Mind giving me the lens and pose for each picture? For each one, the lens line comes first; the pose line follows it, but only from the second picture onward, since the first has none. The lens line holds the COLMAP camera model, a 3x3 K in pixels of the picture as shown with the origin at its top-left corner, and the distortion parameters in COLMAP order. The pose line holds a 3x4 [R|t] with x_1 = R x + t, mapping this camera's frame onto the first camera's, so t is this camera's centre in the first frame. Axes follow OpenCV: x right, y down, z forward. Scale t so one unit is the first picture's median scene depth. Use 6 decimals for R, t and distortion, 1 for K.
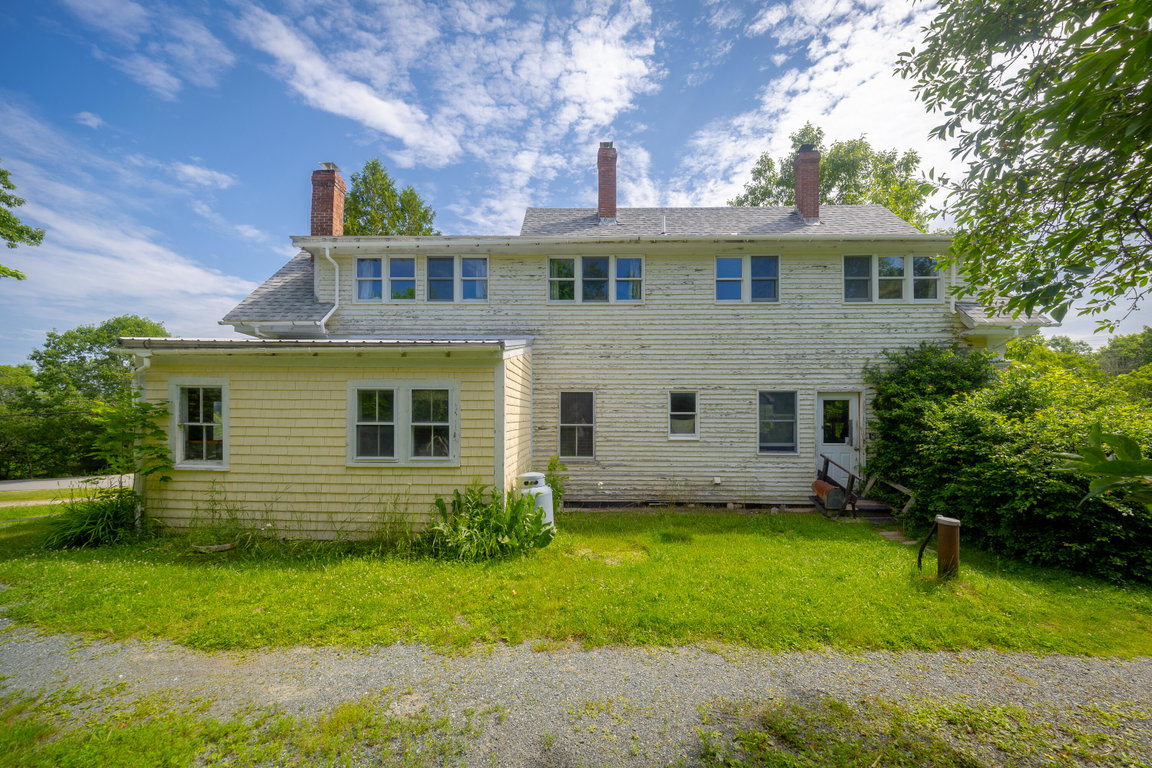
lens RADIAL K [[406.7, 0, 572.8], [0, 406.7, 413.8], [0, 0, 1]] dist [0.001660, -0.000155]
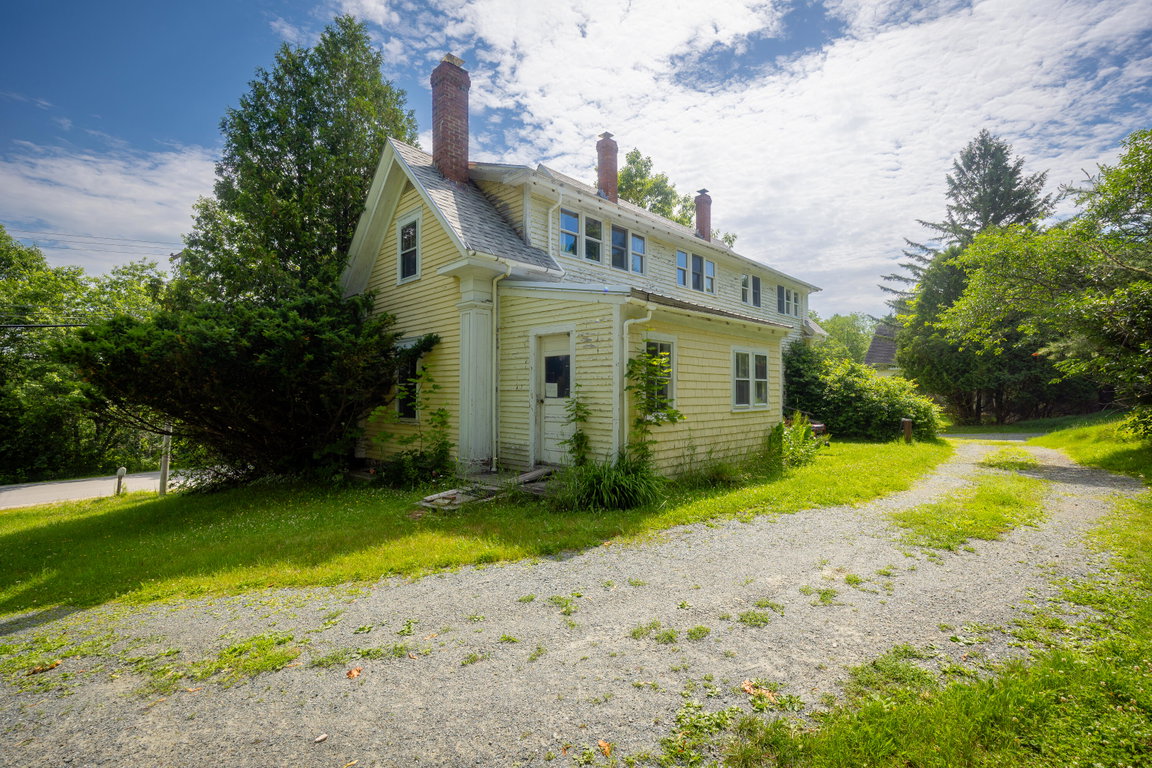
lens RADIAL K [[503.8, 0, 576.0], [0, 503.8, 384.0], [0, 0, 1]] dist [0.000136, -0.000123]
pose [[0.686954, 0.006636, 0.726671, -1.391703], [0.001416, 0.999944, -0.010471, 0.038324], [-0.726700, 0.008222, 0.686906, 0.187027]]
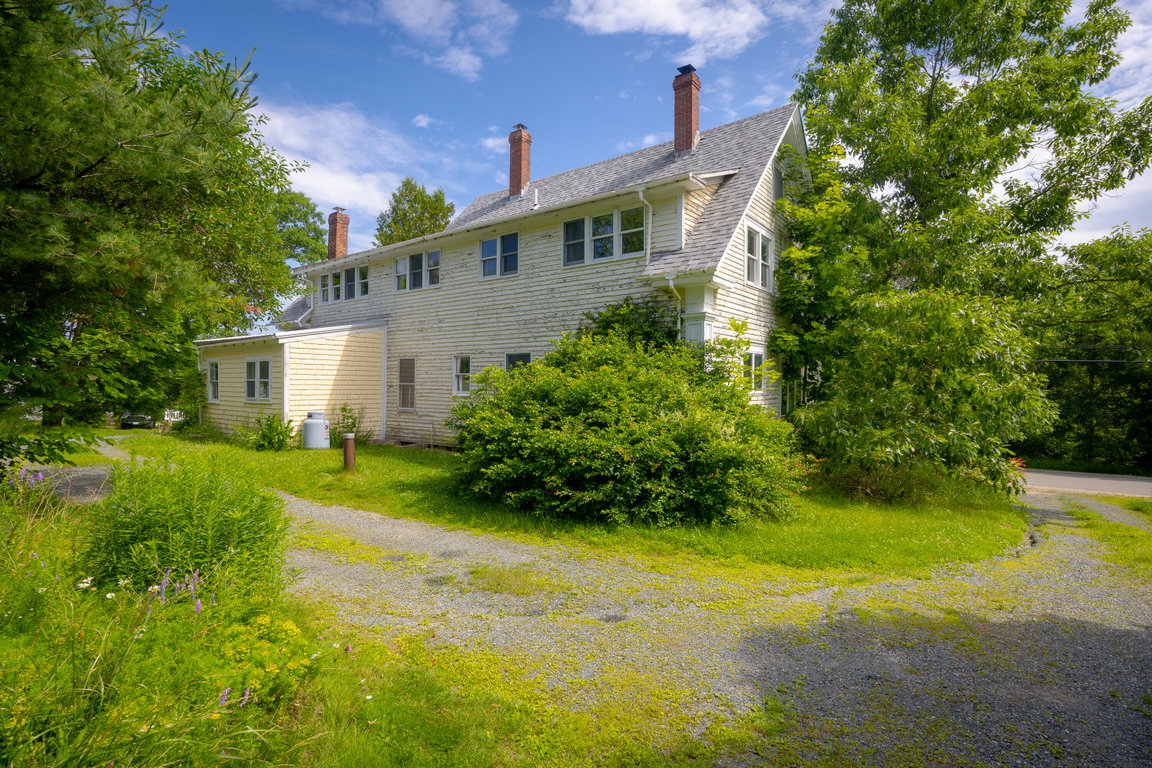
lens RADIAL K [[564.6, 0, 576.0], [0, 564.6, 384.0], [0, 0, 1]] dist [-0.000331, 0.000123]
pose [[0.811993, 0.000170, -0.583667, 1.535339], [-0.001576, 0.999997, -0.001902, 0.030591], [0.583665, 0.002464, 0.811991, -0.163374]]
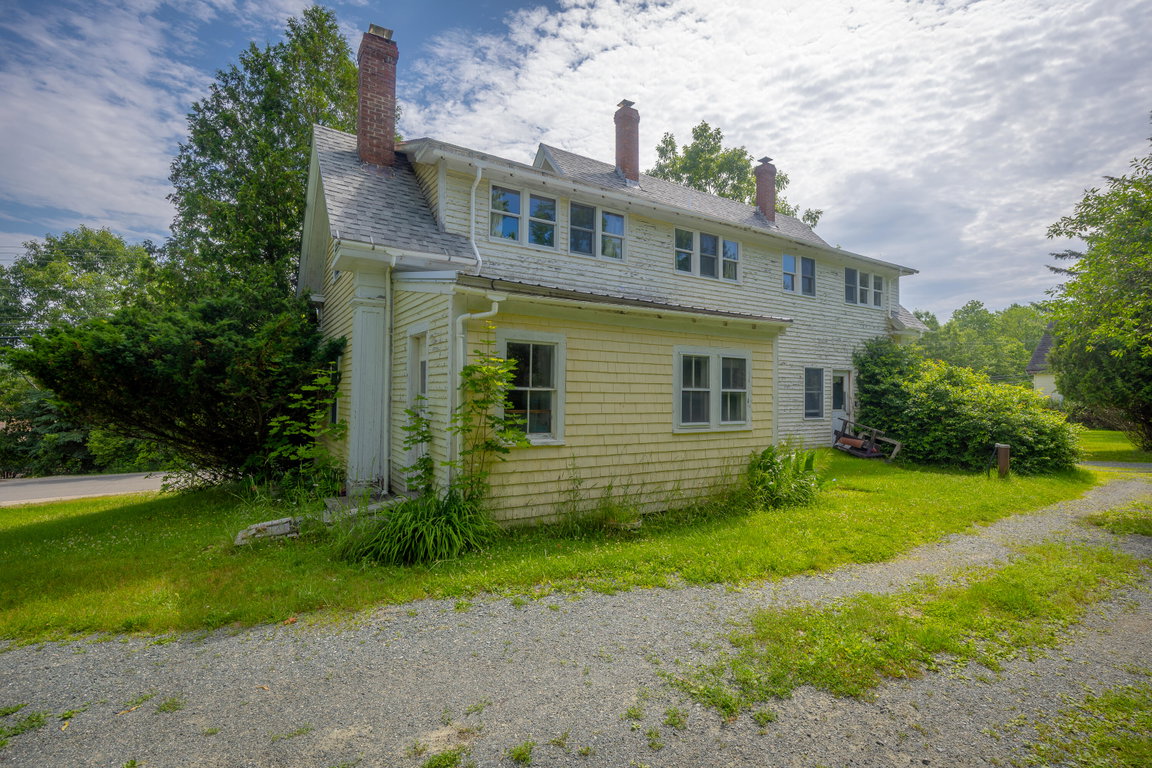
lens RADIAL K [[524.3, 0, 576.0], [0, 524.3, 384.0], [0, 0, 1]] dist [-0.003120, 0.000387]
pose [[0.836972, 0.014577, 0.547051, -0.981324], [-0.008202, 0.999867, -0.014093, 0.021351], [-0.547184, 0.007308, 0.836980, 0.058048]]
